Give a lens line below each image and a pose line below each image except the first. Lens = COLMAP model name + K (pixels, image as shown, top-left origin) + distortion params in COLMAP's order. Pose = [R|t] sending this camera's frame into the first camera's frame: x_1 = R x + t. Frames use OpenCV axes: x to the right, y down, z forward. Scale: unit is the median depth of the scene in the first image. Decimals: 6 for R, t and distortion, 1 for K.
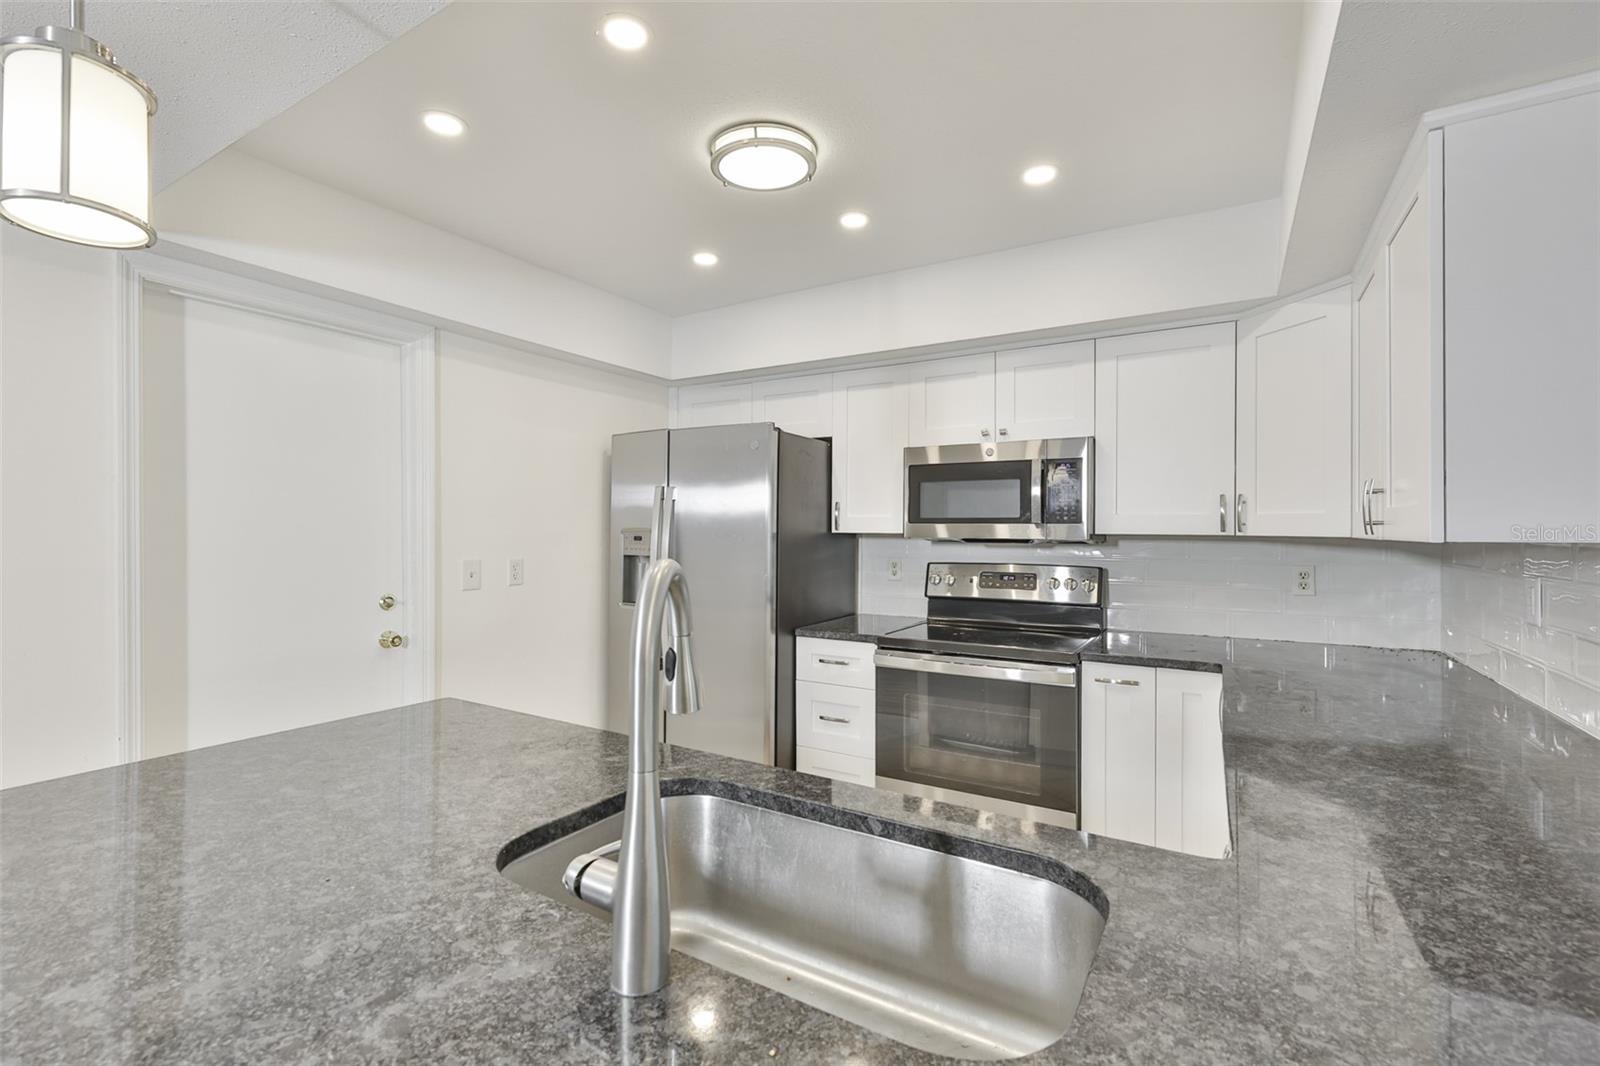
lens RADIAL K [[680.7, 0, 846.6], [0, 680.7, 521.4], [0, 0, 1]] dist [-0.003872, 0.000817]
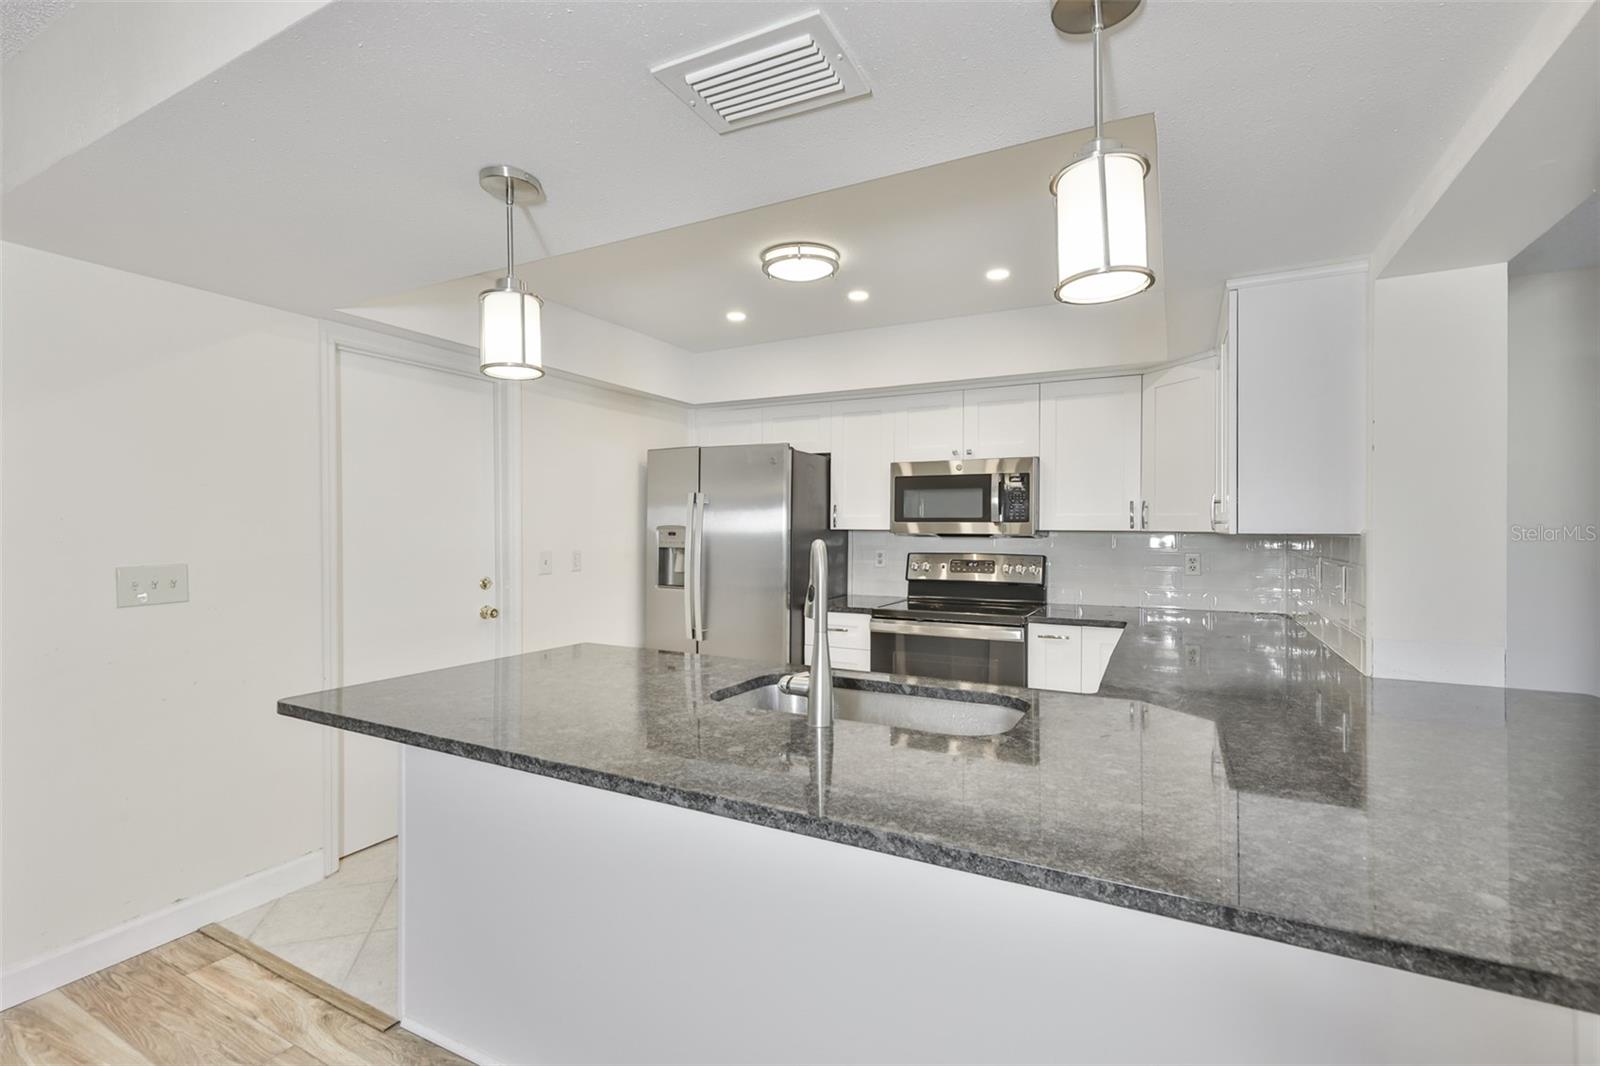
lens RADIAL K [[680.7, 0, 788.4], [0, 680.7, 522.2], [0, 0, 1]] dist [-0.003872, 0.000817]
pose [[0.999797, 0.000320, -0.020151, -0.088409], [-0.000237, 0.999992, 0.004099, -0.002176], [0.020152, -0.004094, 0.999789, -0.306758]]
